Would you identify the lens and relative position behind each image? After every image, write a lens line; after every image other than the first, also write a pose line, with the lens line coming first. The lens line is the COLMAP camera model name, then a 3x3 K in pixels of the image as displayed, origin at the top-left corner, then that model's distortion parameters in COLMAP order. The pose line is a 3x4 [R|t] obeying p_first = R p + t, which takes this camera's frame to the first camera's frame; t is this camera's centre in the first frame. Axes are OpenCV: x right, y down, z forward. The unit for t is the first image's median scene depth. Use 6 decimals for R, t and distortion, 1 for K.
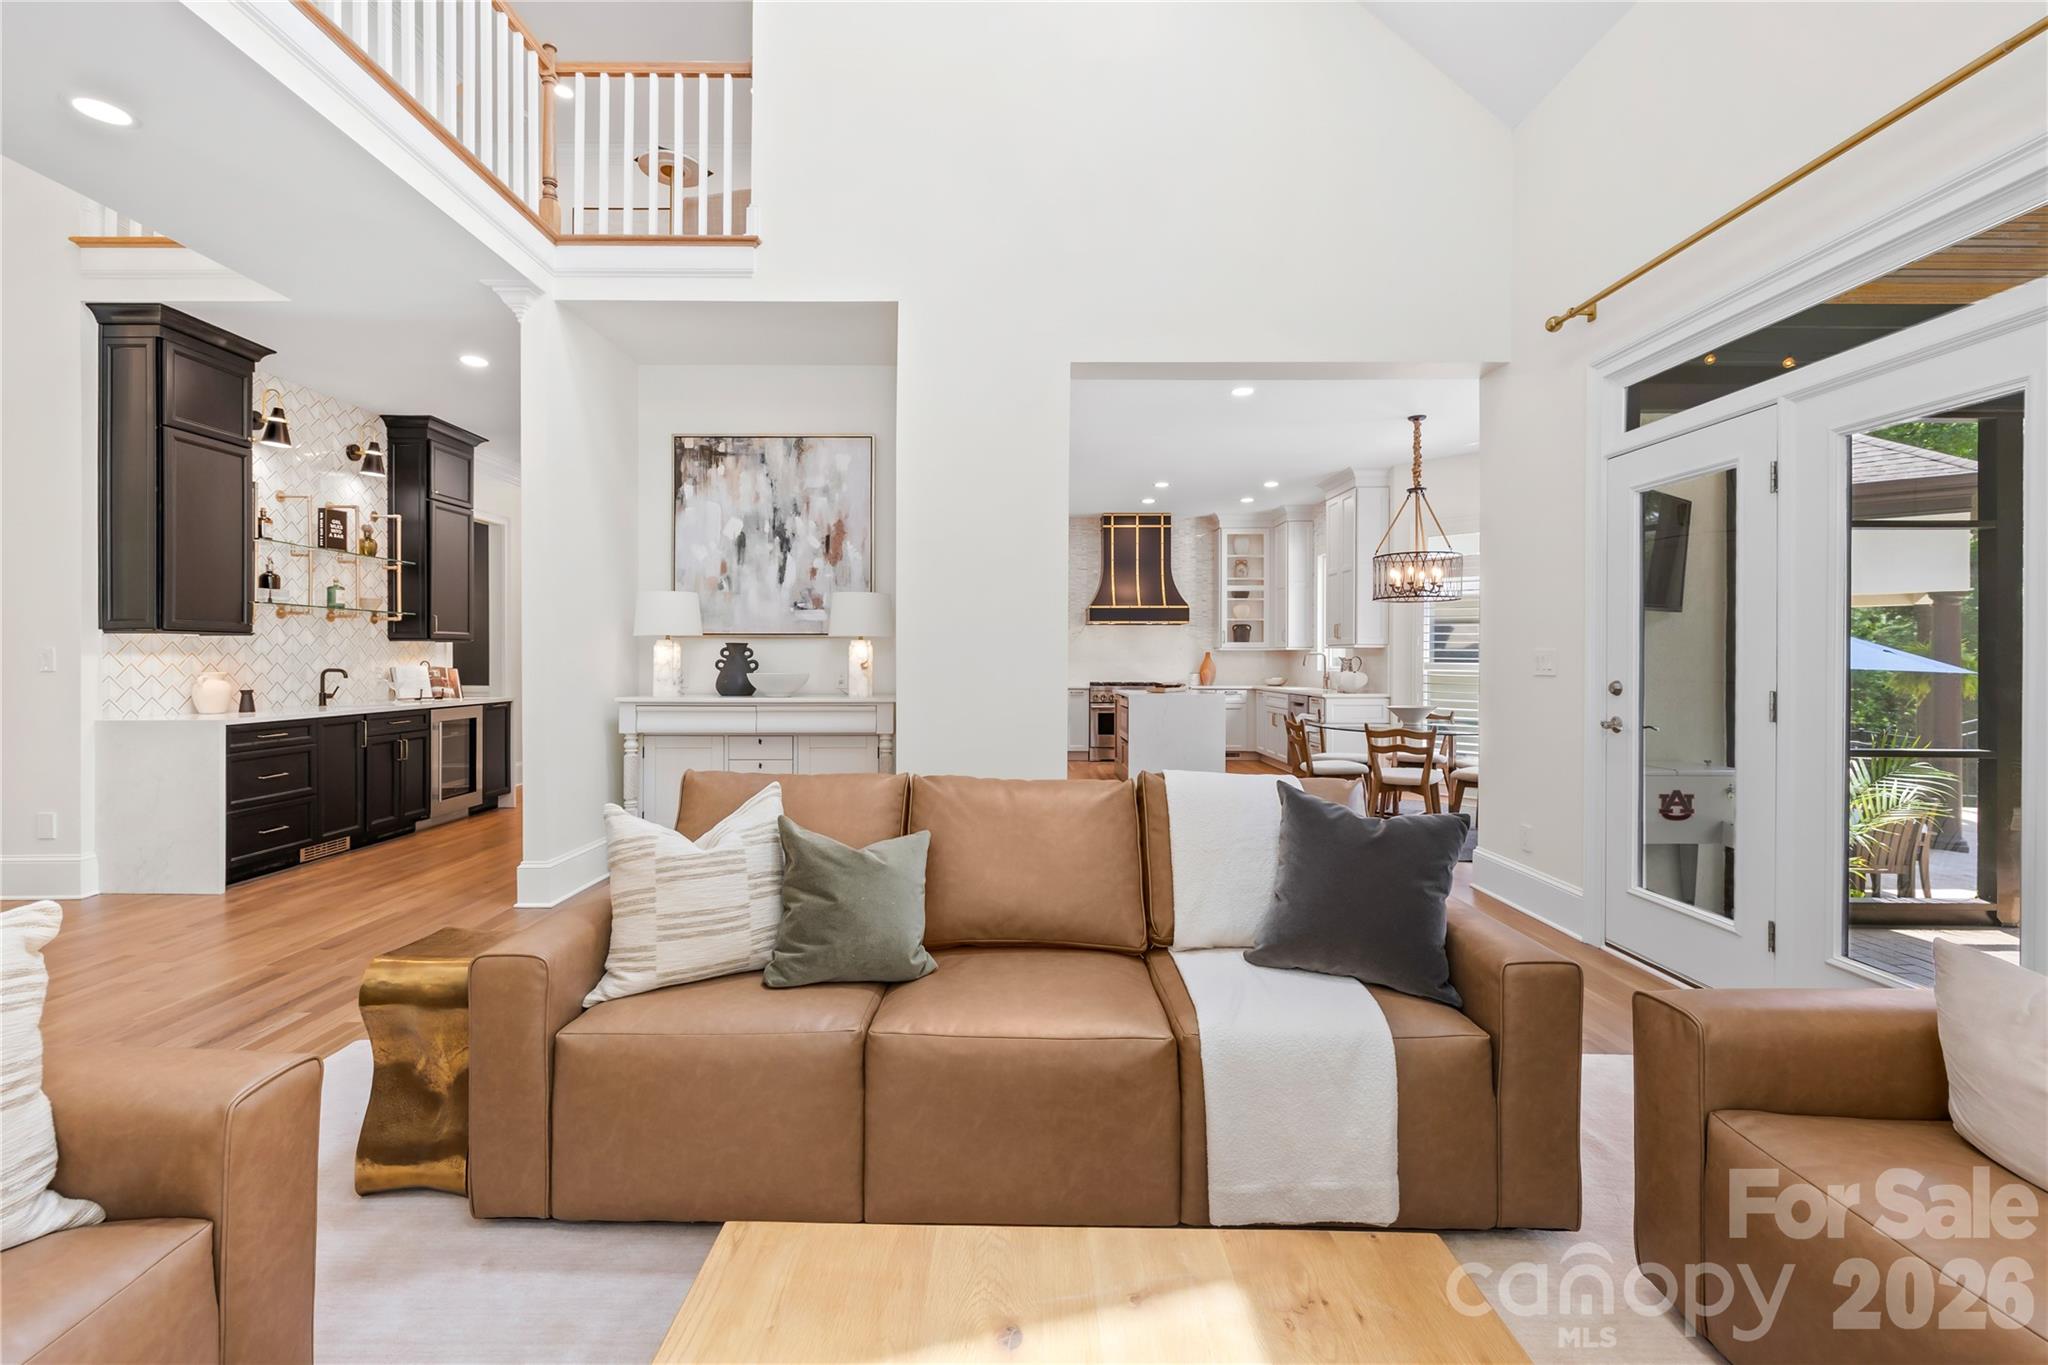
lens RADIAL K [[860.9, 0, 1016.2], [0, 860.9, 659.0], [0, 0, 1]] dist [-0.003828, 0.000699]
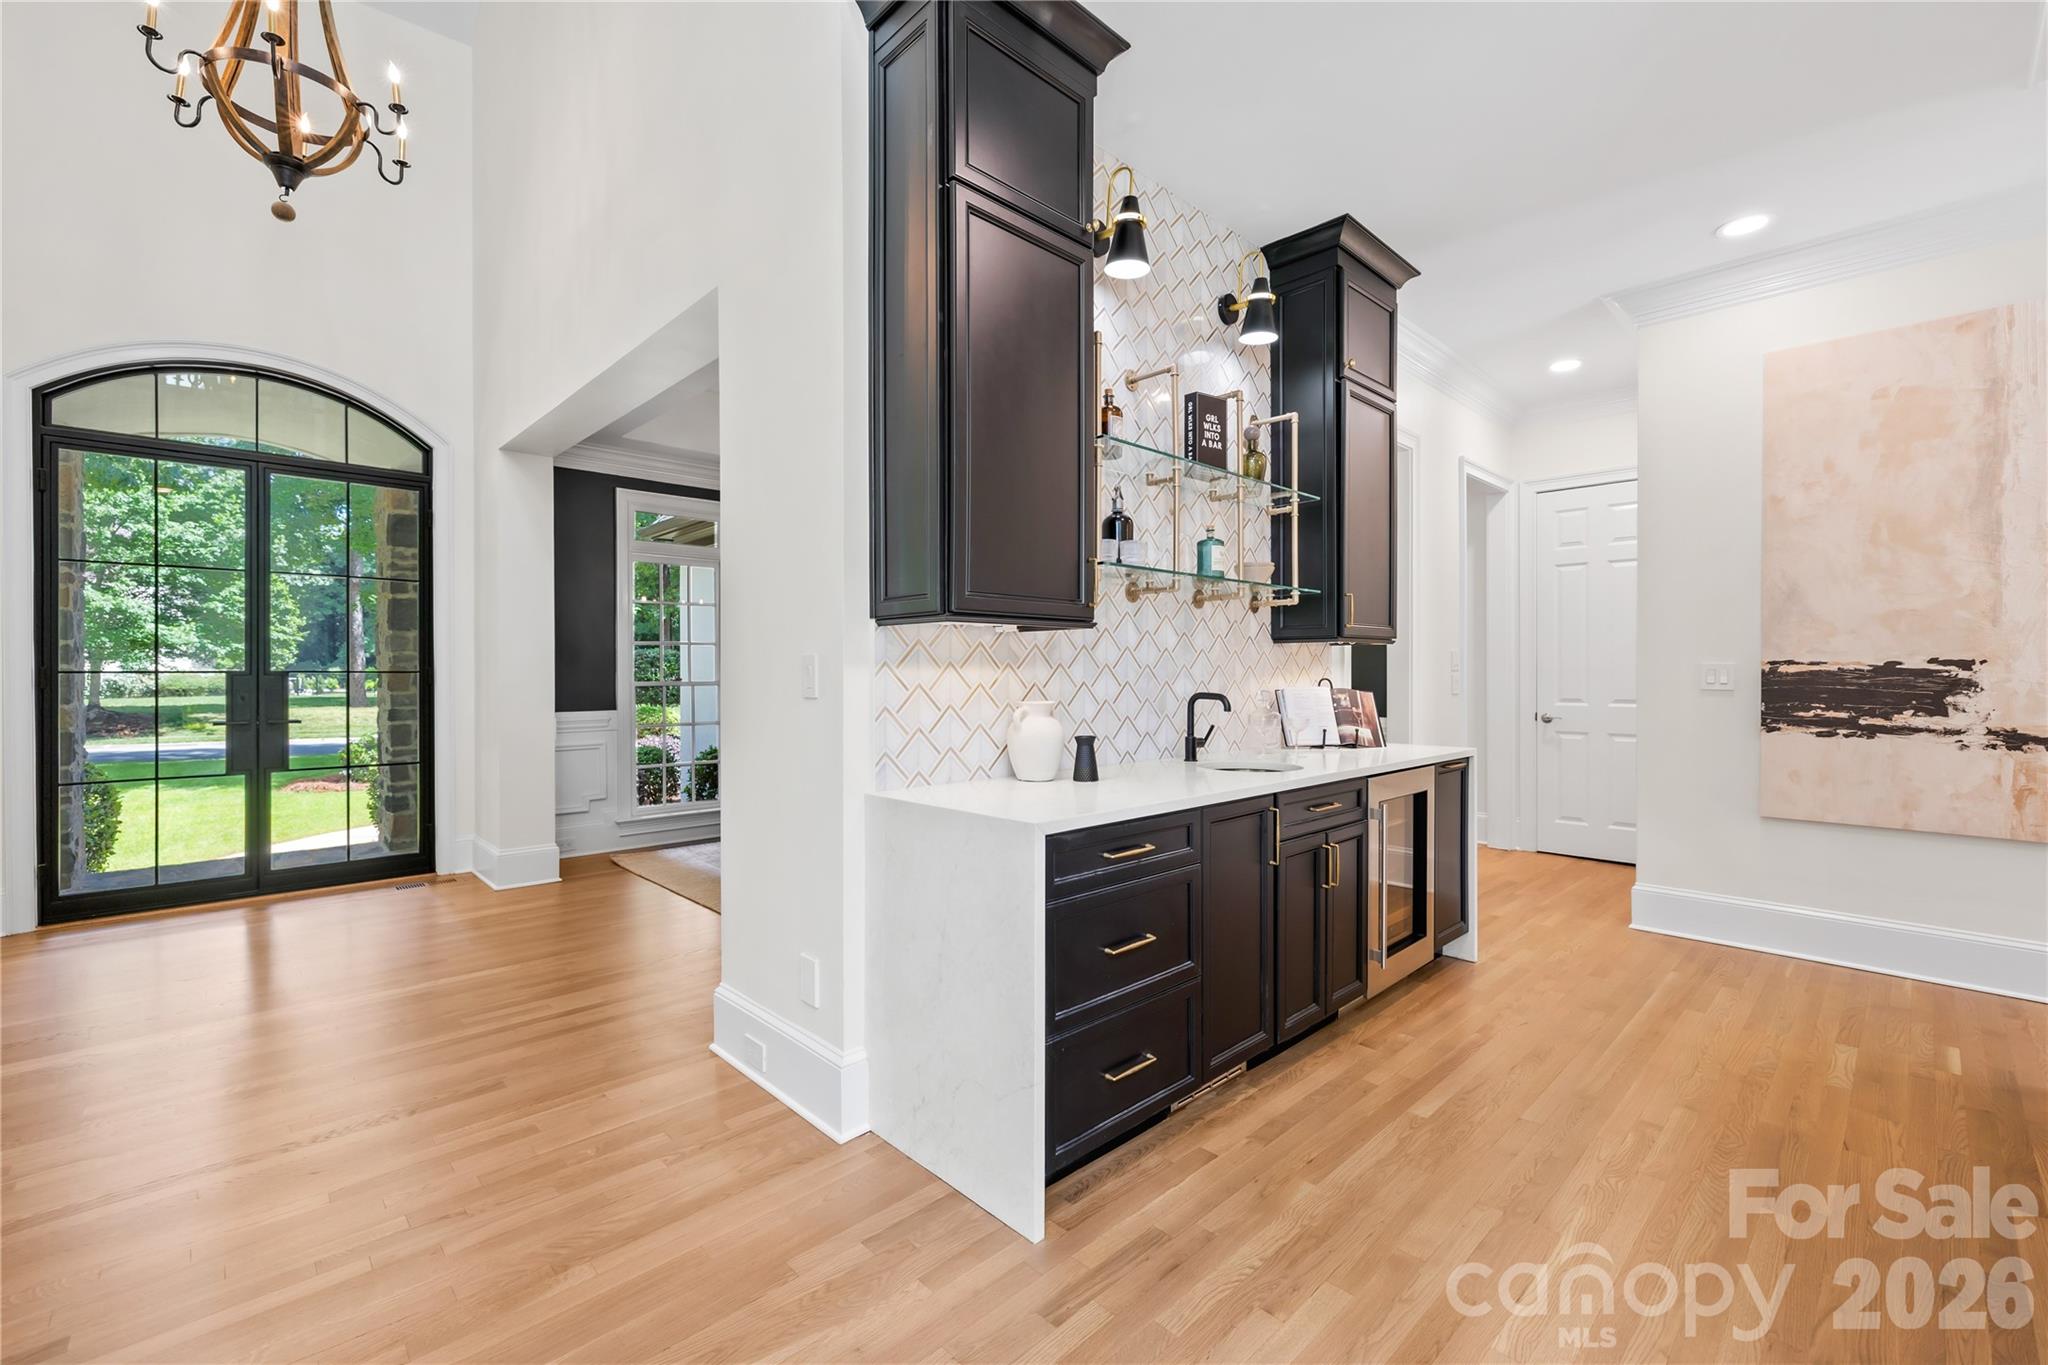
lens RADIAL K [[860.9, 0, 1013.7], [0, 860.9, 678.3], [0, 0, 1]] dist [-0.003828, 0.000699]
pose [[0.682631, 0.003942, -0.730753, -0.492378], [0.000453, 0.999983, 0.005817, -0.000936], [0.730763, -0.004302, 0.682618, 0.553737]]
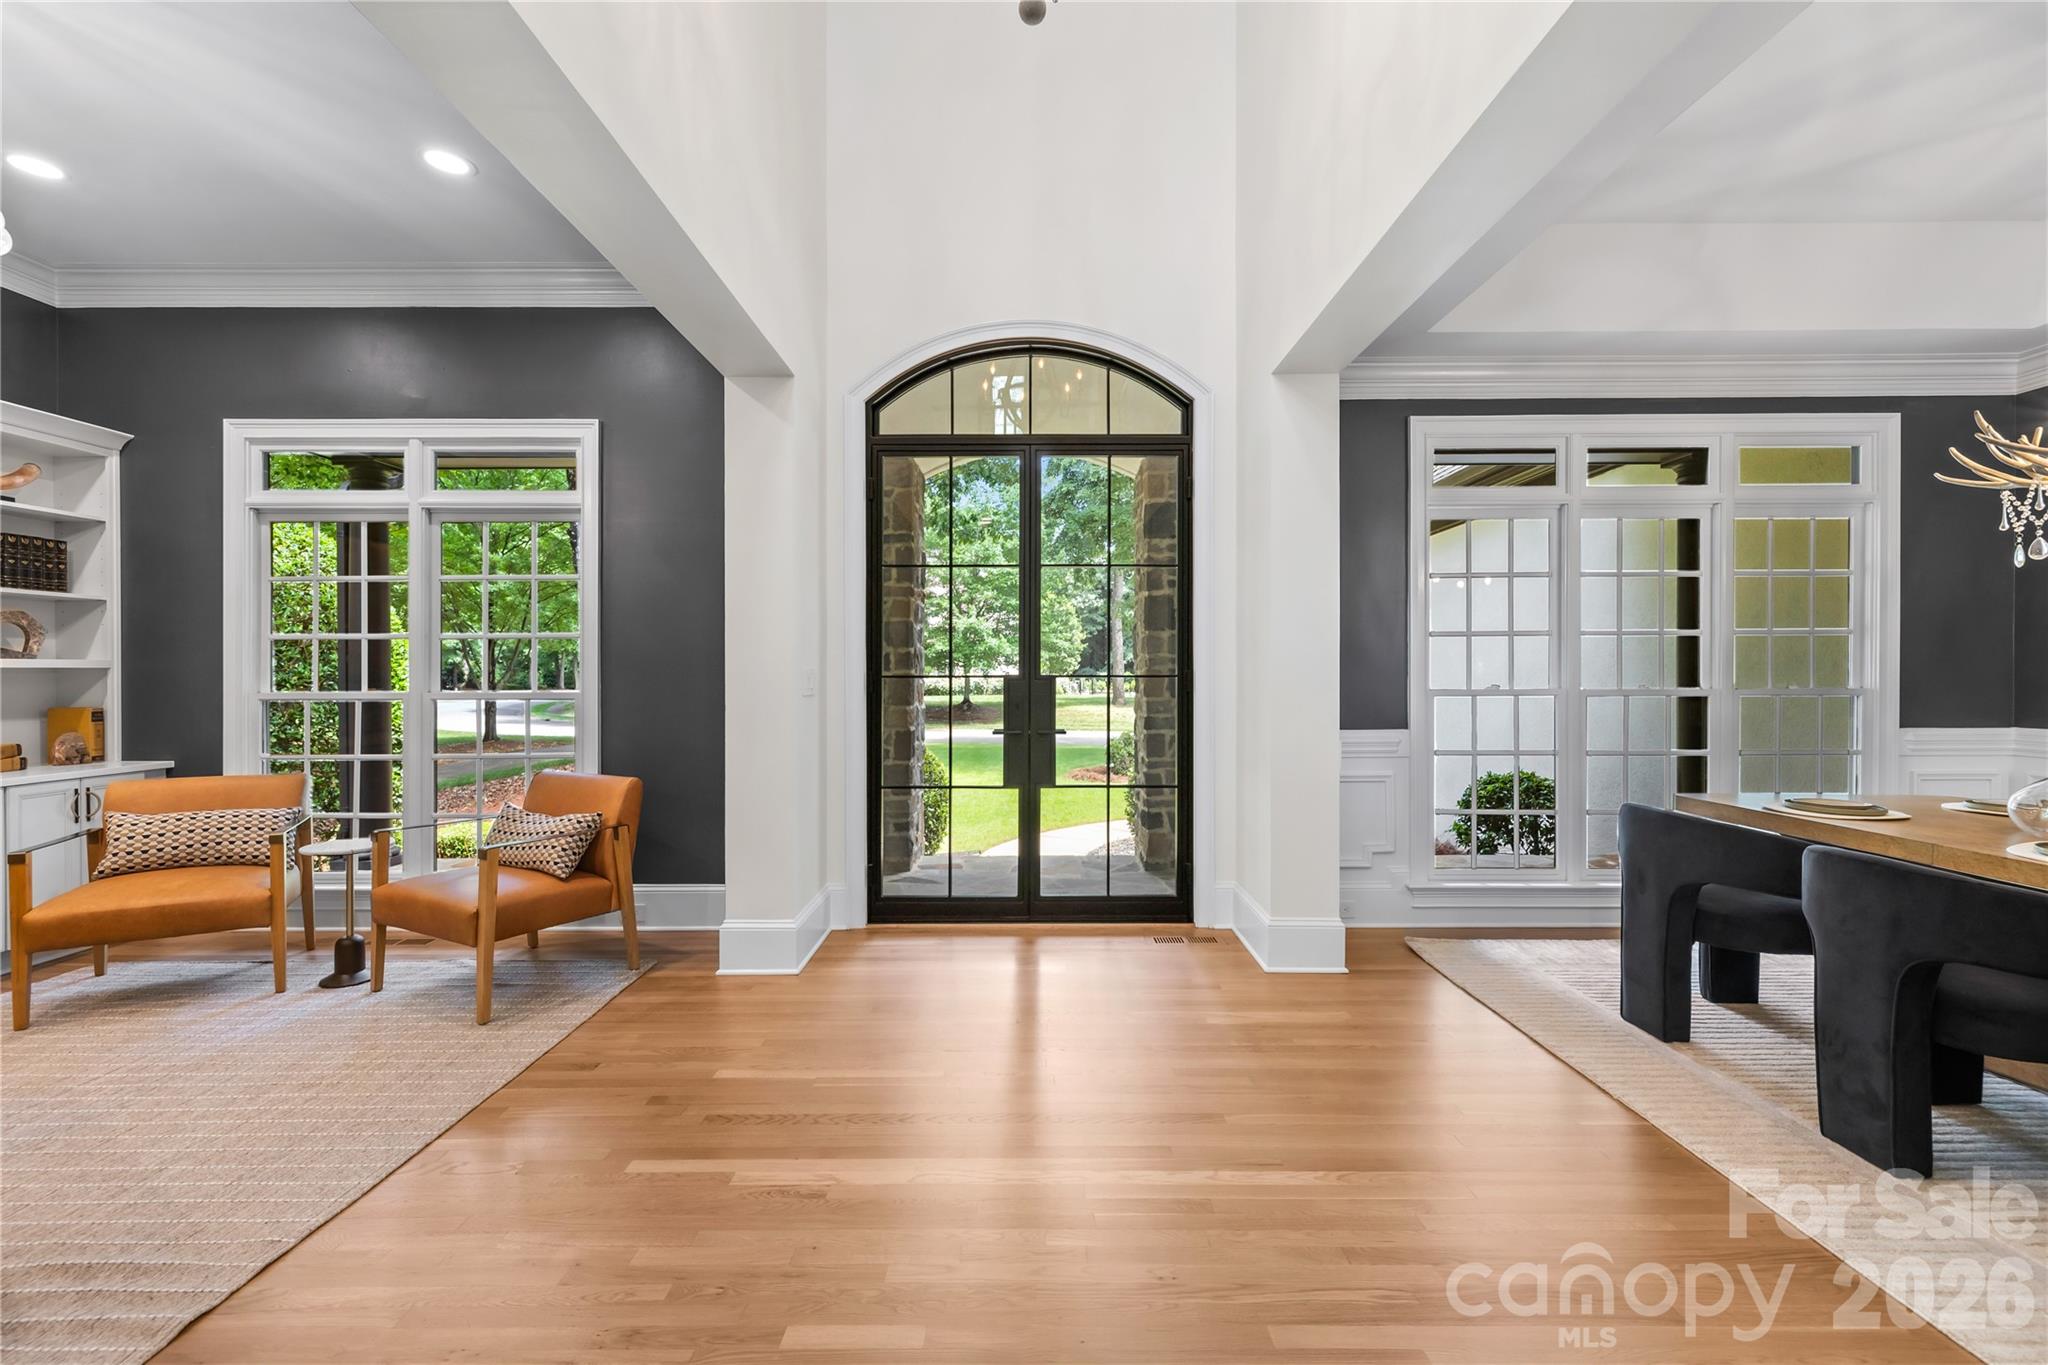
lens RADIAL K [[860.9, 0, 1022.4], [0, 860.9, 681.0], [0, 0, 1]] dist [-0.003828, 0.000699]
pose [[-0.012341, 0.004587, -0.999913, -0.600450], [0.000385, 0.999989, 0.004583, -0.001204], [0.999924, -0.000328, -0.012343, 0.564868]]
